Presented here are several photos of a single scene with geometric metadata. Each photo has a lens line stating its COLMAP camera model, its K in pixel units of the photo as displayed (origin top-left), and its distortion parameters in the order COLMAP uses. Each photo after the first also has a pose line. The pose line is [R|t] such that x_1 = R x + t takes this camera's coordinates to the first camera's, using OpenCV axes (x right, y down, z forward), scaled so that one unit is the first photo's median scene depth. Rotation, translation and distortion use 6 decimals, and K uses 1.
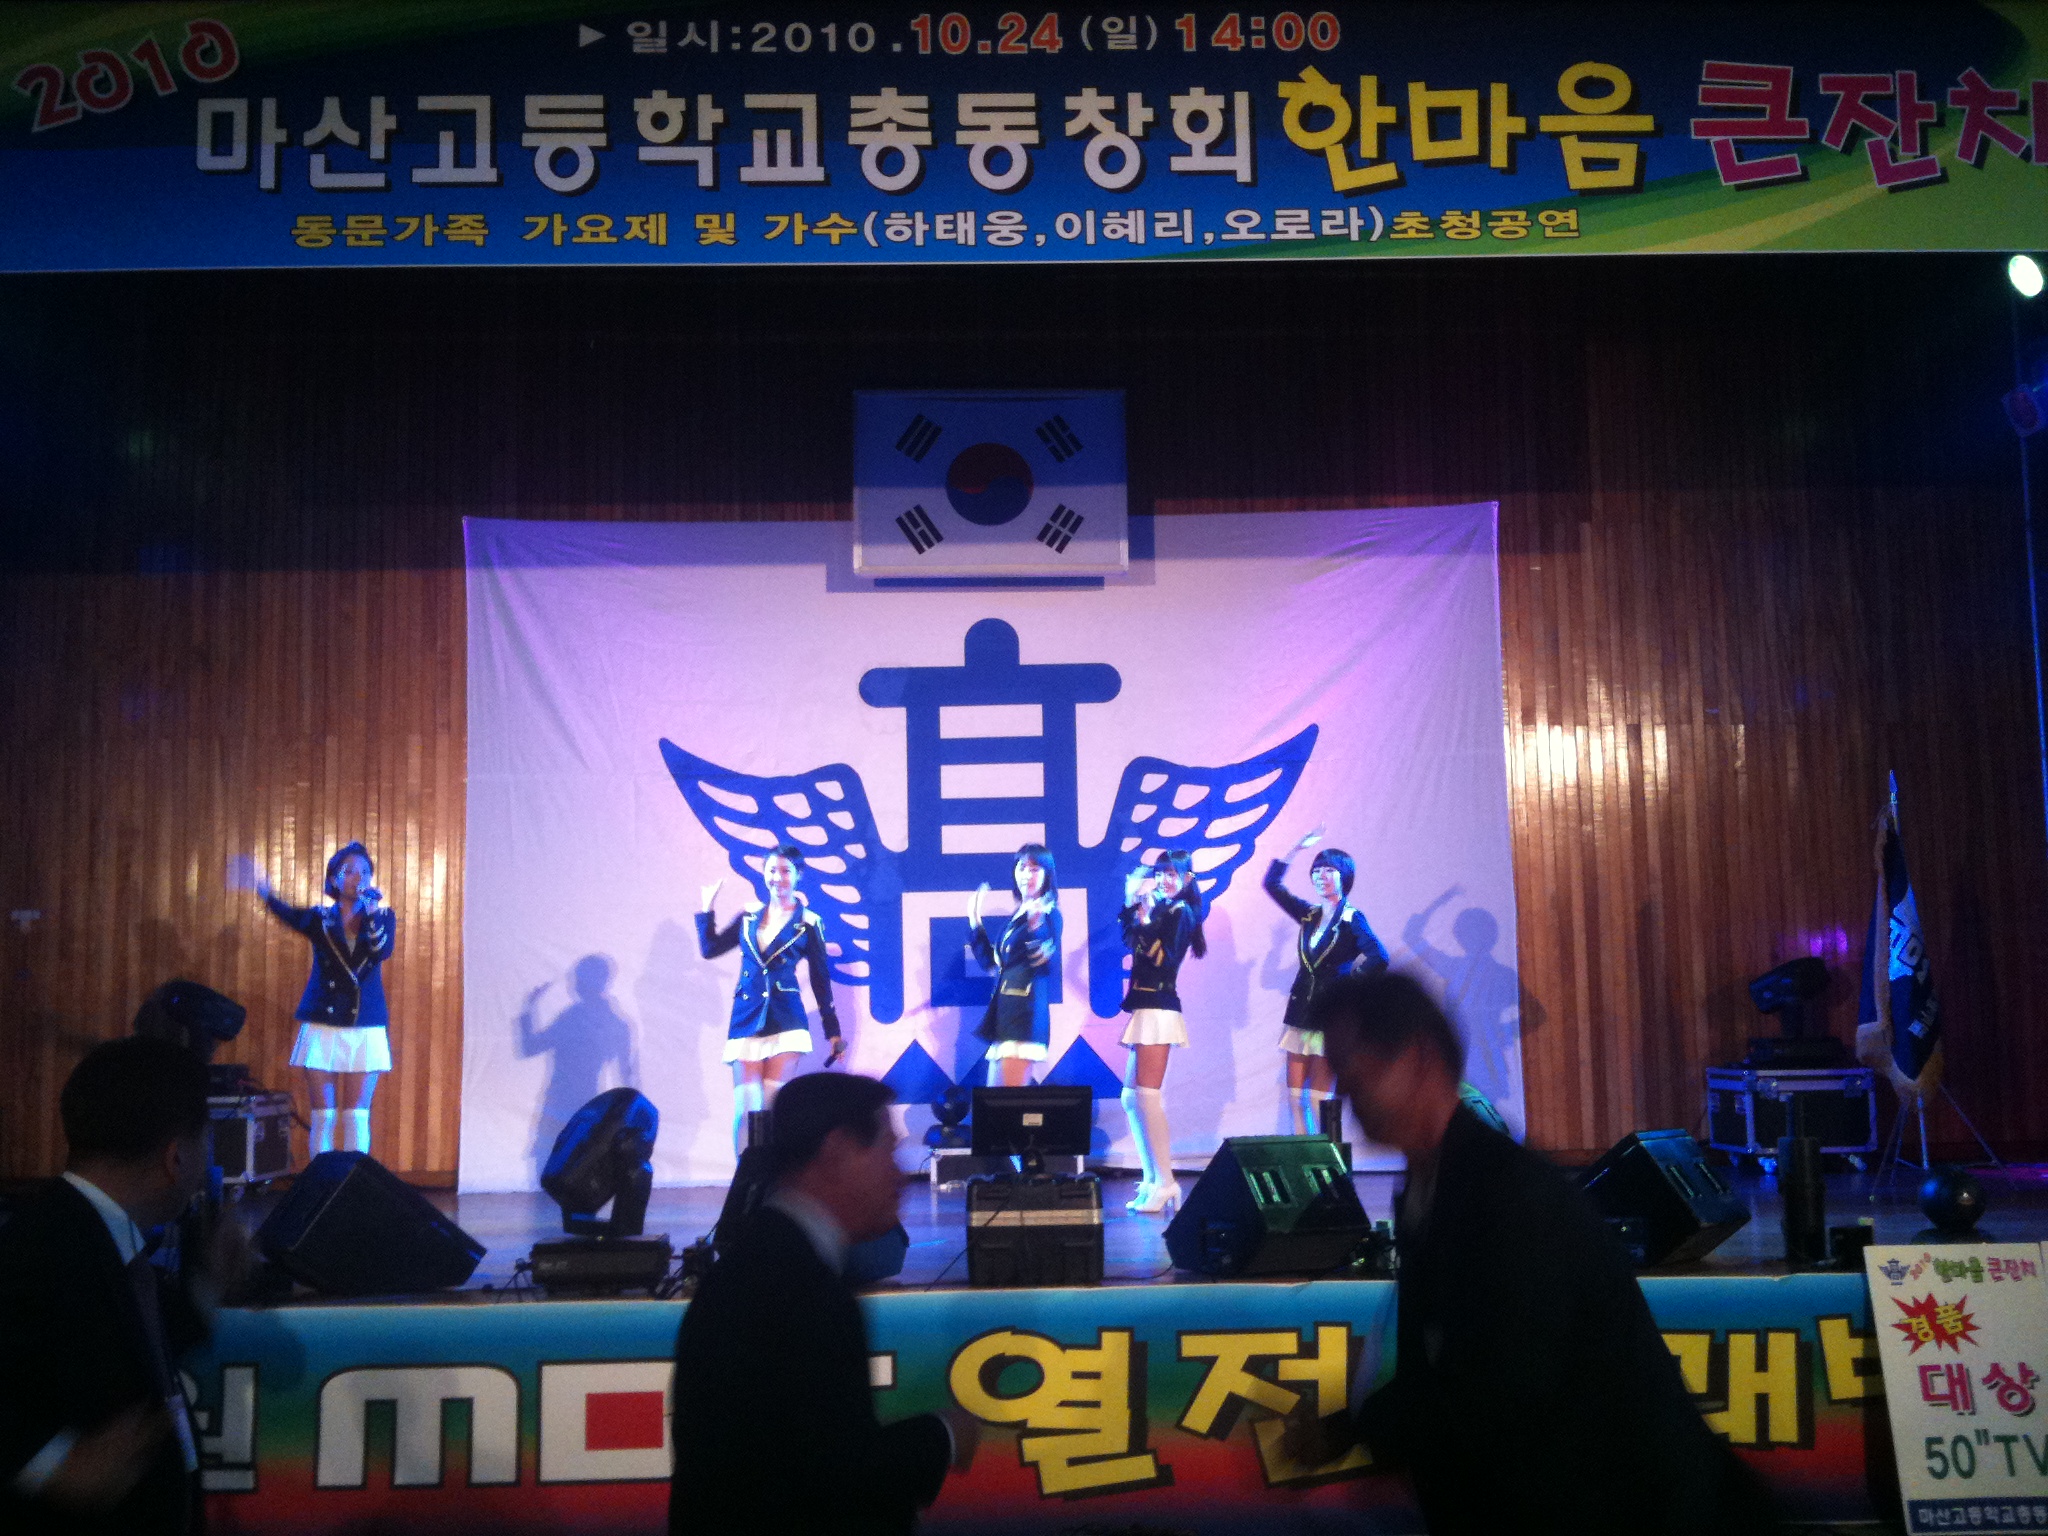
lens RADIAL K [[2115.6, 0, 1036.1], [0, 2115.6, 829.4], [0, 0, 1]] dist [0.108556, -0.332785]
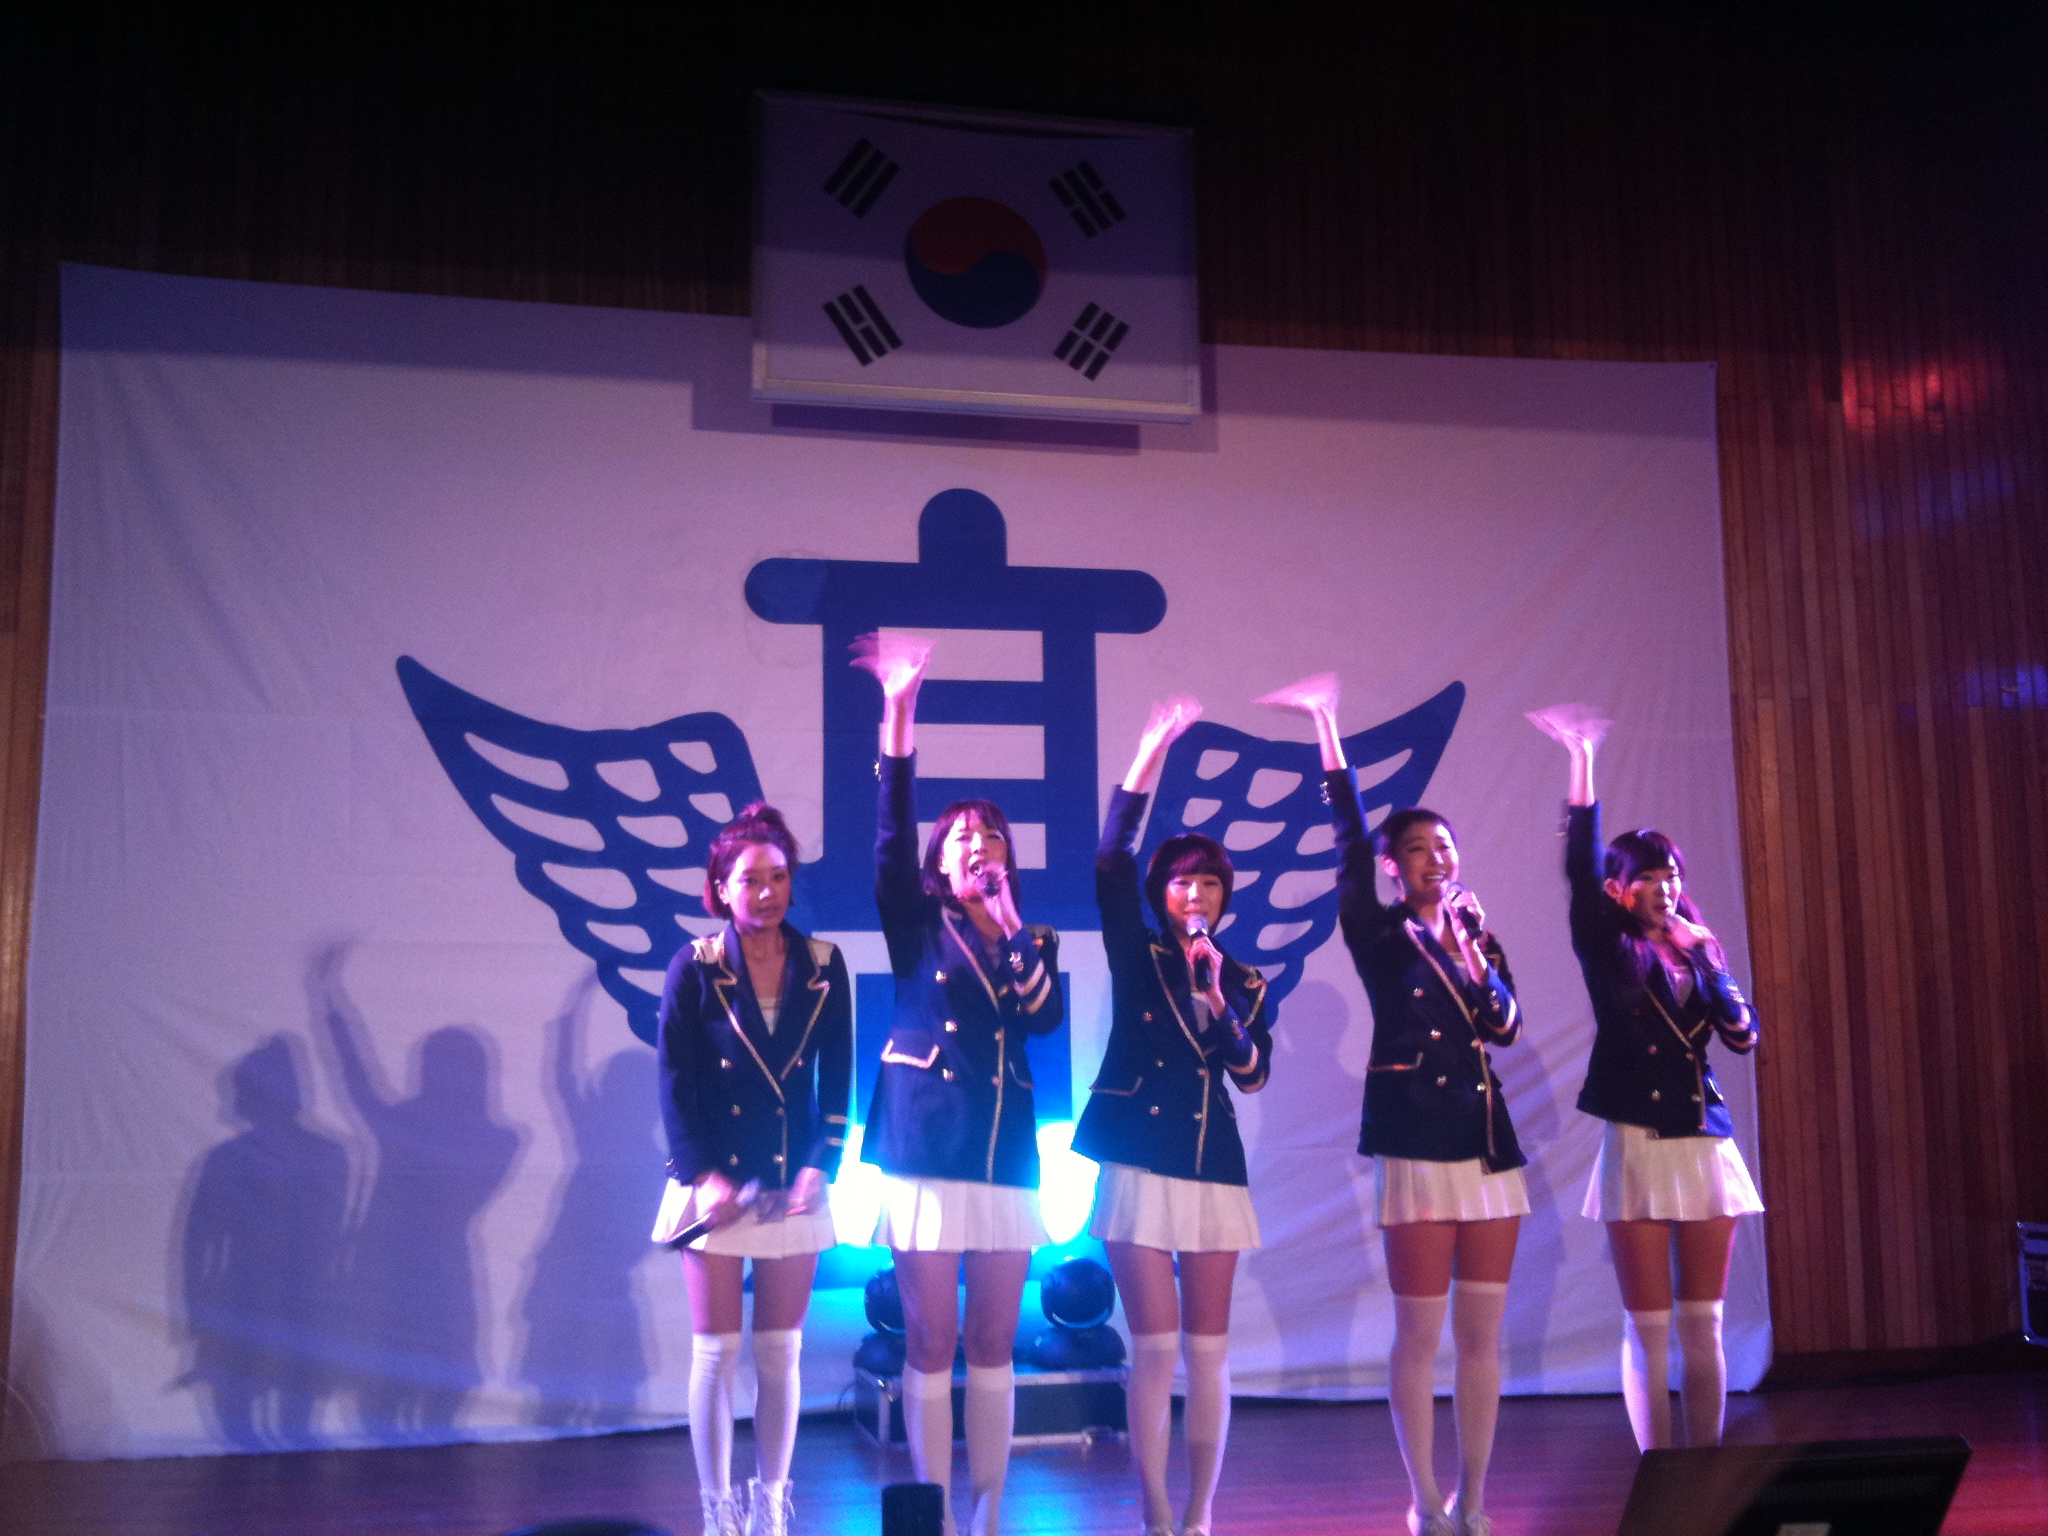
lens RADIAL K [[2115.6, 0, 1036.1], [0, 2115.6, 829.4], [0, 0, 1]] dist [0.108556, -0.332785]
pose [[0.985542, 0.028322, 0.167046, -0.107489], [-0.020392, 0.998591, -0.048994, 0.030823], [-0.168198, 0.044879, 0.984731, 0.424000]]
